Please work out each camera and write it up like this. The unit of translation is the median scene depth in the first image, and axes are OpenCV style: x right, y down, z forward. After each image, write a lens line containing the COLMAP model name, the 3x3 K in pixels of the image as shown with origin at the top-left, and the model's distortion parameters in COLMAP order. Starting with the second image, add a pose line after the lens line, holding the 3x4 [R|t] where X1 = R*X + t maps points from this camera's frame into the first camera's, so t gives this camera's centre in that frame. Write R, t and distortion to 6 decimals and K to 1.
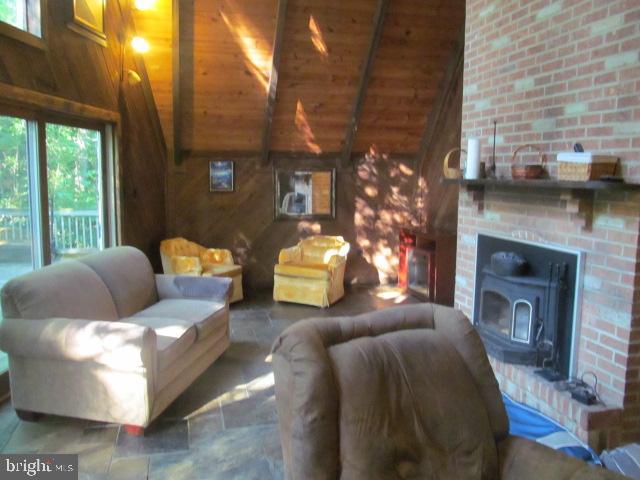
lens RADIAL K [[526.6, 0, 320.0], [0, 526.6, 240.0], [0, 0, 1]] dist [-0.058830, 0.010852]
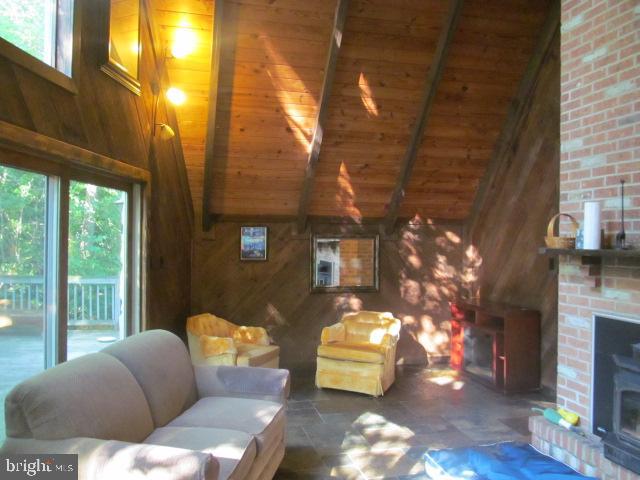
lens RADIAL K [[526.6, 0, 320.0], [0, 526.6, 240.0], [0, 0, 1]] dist [-0.058830, 0.010852]
pose [[0.999971, 0.003755, 0.006591, -0.104070], [-0.002911, 0.992304, -0.123794, -0.021749], [-0.007005, 0.123771, 0.992286, 0.142356]]
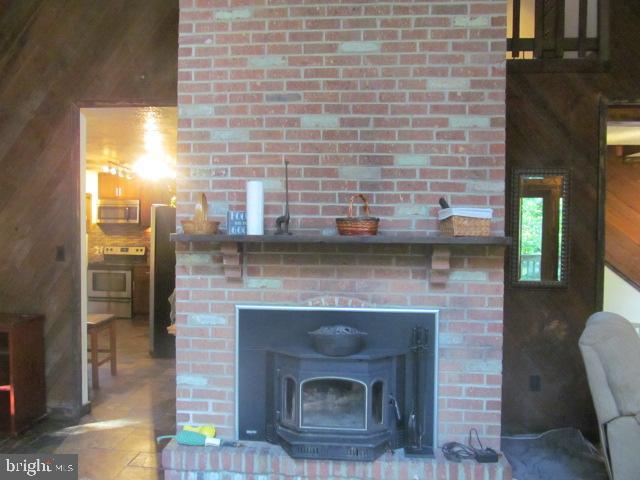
lens RADIAL K [[526.6, 0, 320.0], [0, 526.6, 240.0], [0, 0, 1]] dist [-0.058830, 0.010852]
pose [[0.317446, -0.021246, 0.948038, -0.274581], [0.110739, 0.993739, -0.014811, -0.065516], [-0.941788, 0.109686, 0.317811, 0.502992]]
